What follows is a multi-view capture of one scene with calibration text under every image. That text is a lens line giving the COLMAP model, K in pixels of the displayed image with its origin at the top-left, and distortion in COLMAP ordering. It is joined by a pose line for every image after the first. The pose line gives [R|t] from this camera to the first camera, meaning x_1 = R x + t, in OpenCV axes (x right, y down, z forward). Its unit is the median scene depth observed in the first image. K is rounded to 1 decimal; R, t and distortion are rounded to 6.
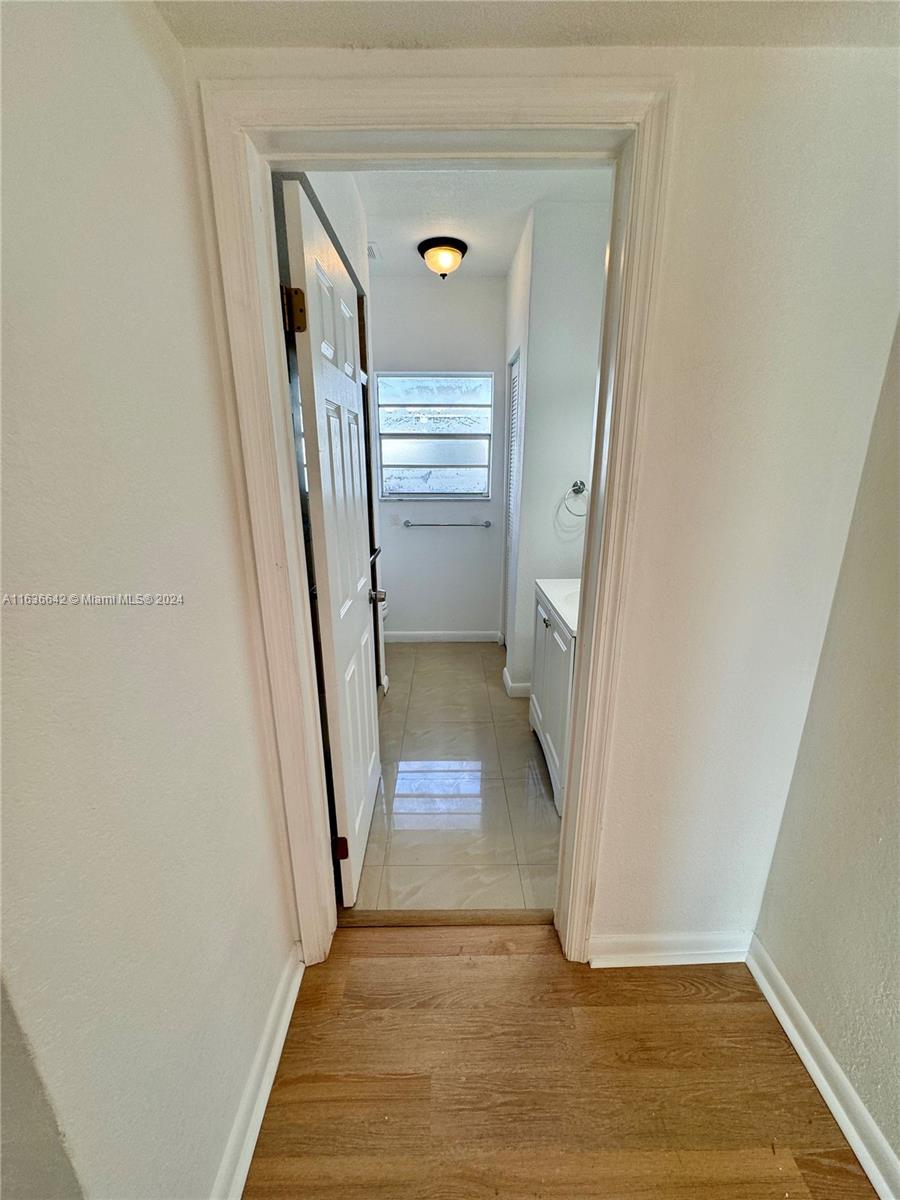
lens RADIAL K [[480.7, 0, 451.8], [0, 480.7, 600.0], [0, 0, 1]] dist [-0.004529, 0.000737]
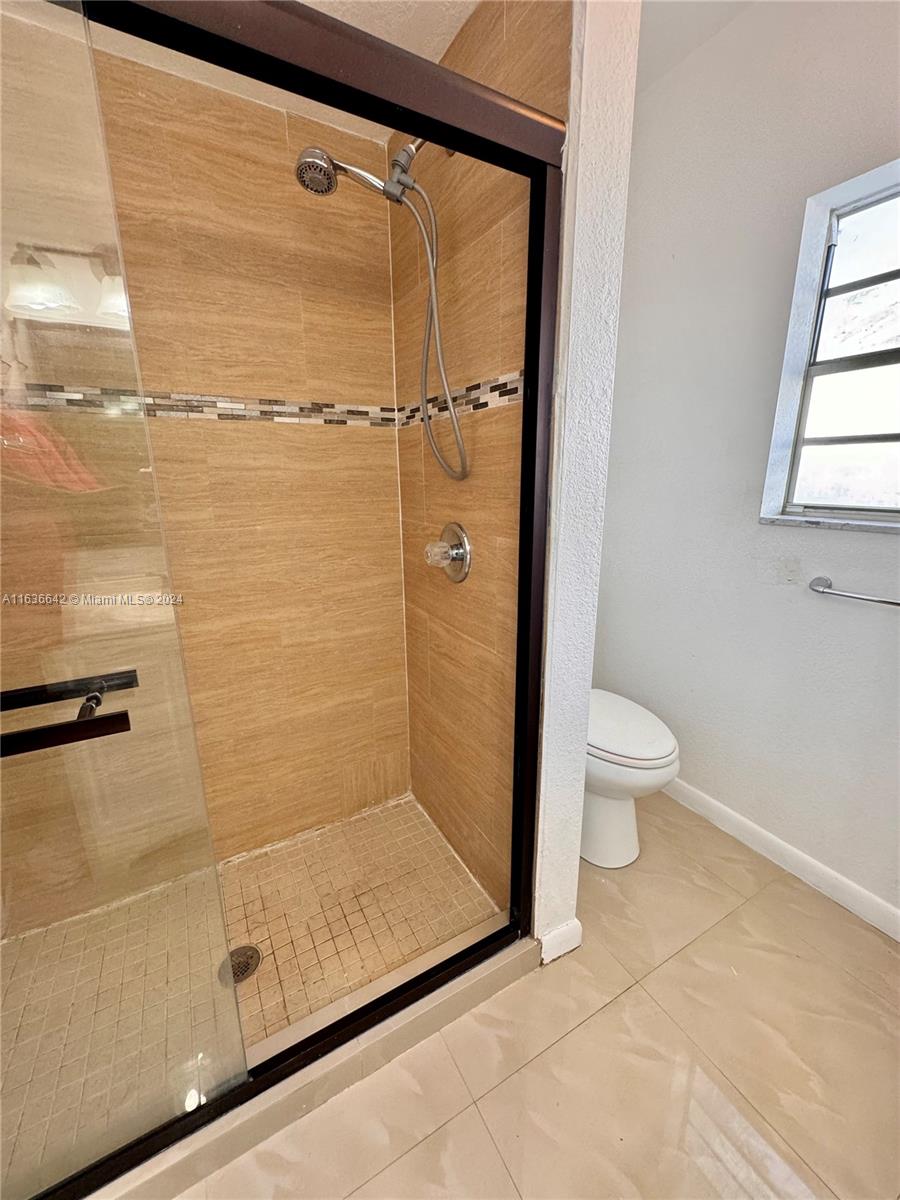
lens RADIAL K [[480.7, 0, 451.8], [0, 480.7, 600.0], [0, 0, 1]] dist [-0.004529, 0.000737]
pose [[0.488306, 0.223701, -0.843514, 0.102616], [-0.250575, 0.961825, 0.110020, -0.129990], [0.835925, 0.157640, 0.525718, 0.618820]]
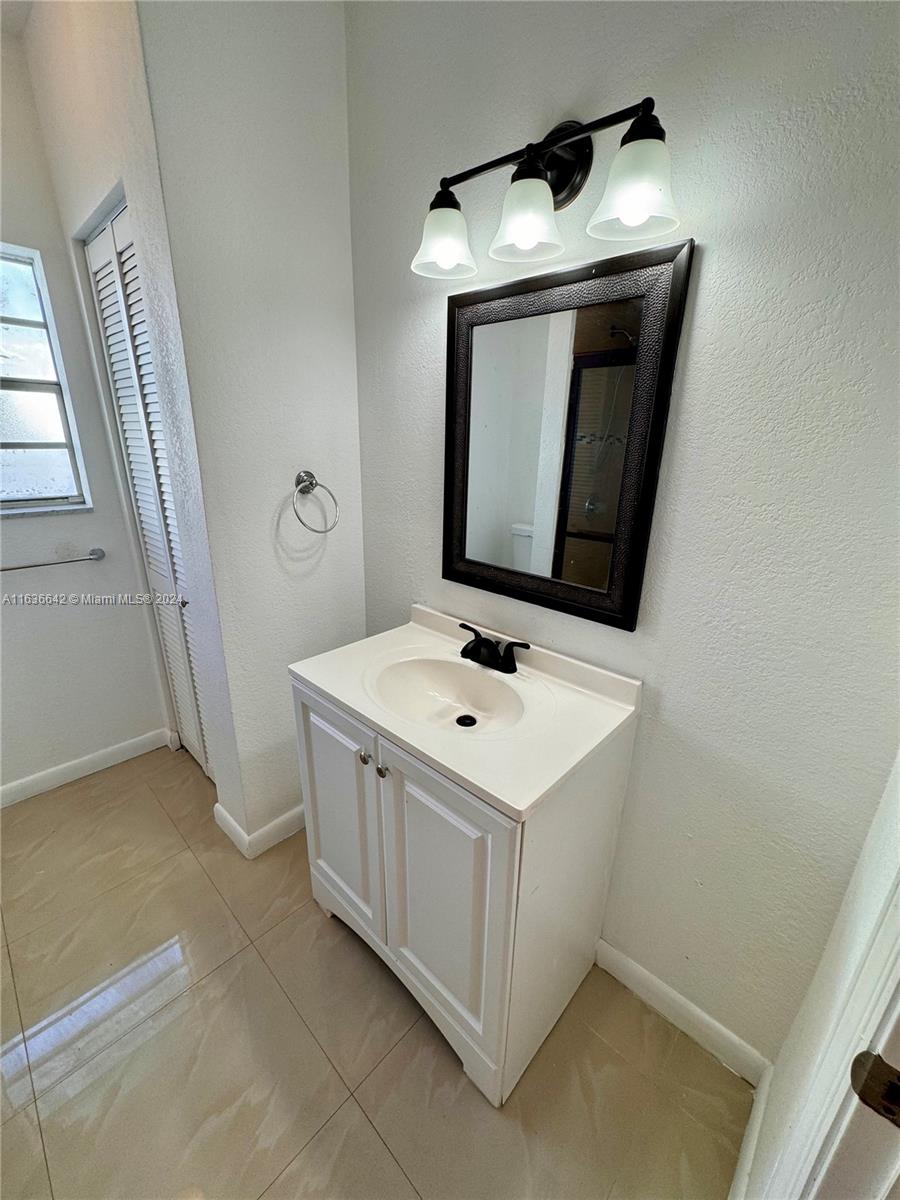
lens RADIAL K [[480.7, 0, 451.8], [0, 480.7, 600.0], [0, 0, 1]] dist [-0.004529, 0.000737]
pose [[0.694618, -0.216080, 0.686160, -0.032827], [0.191372, 0.974957, 0.113295, -0.105230], [-0.693457, 0.052615, 0.718574, 0.386328]]
